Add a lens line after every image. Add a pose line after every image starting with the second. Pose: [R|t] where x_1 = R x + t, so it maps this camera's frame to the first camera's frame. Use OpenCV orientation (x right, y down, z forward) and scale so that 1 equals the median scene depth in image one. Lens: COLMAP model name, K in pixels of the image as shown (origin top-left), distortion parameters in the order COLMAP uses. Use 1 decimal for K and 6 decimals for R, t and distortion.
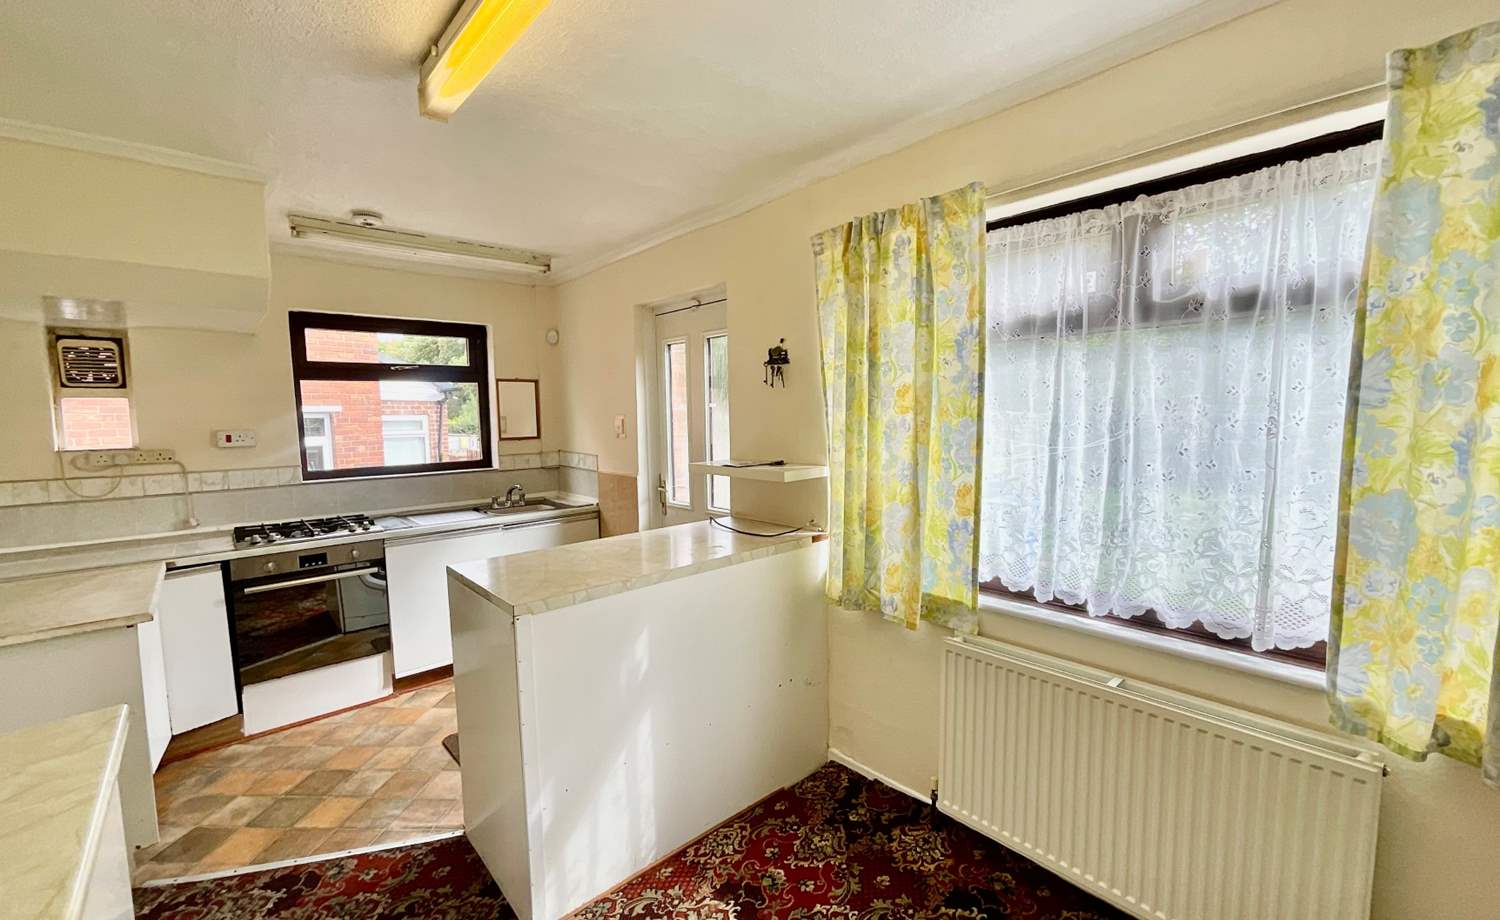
lens RADIAL K [[611.1, 0, 741.8], [0, 611.1, 471.8], [0, 0, 1]] dist [-0.000157, 0.000032]
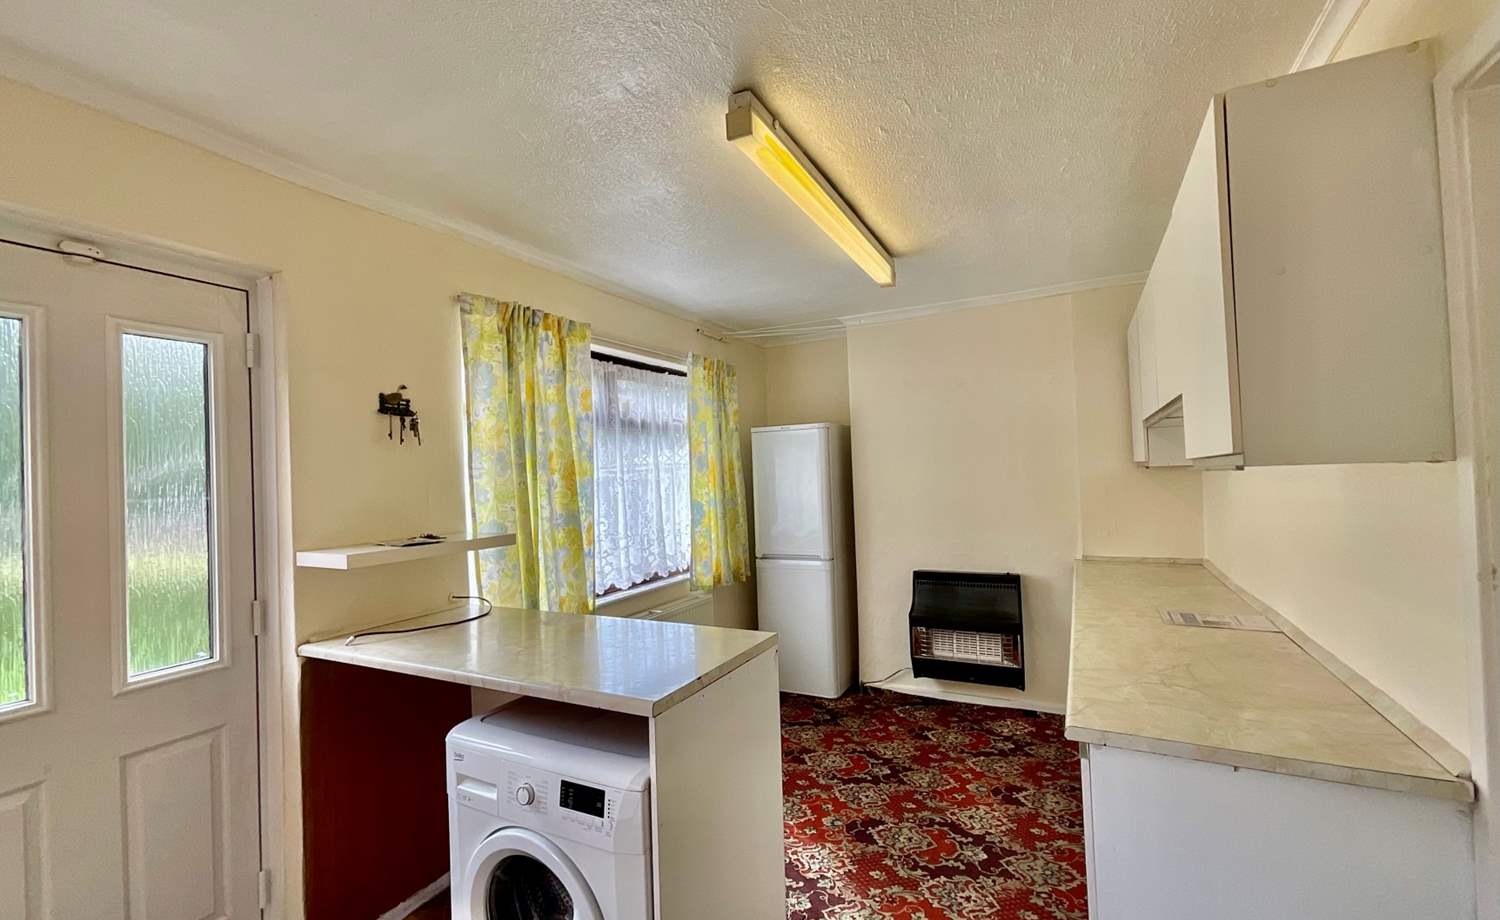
lens RADIAL K [[635.4, 0, 750.0], [0, 635.4, 460.0], [0, 0, 1]] dist [-0.000056, -0.000208]
pose [[-0.356245, 0.053223, 0.932876, -1.230203], [0.136442, 0.990638, -0.004414, -0.074744], [-0.924377, 0.125711, -0.360172, 1.248306]]
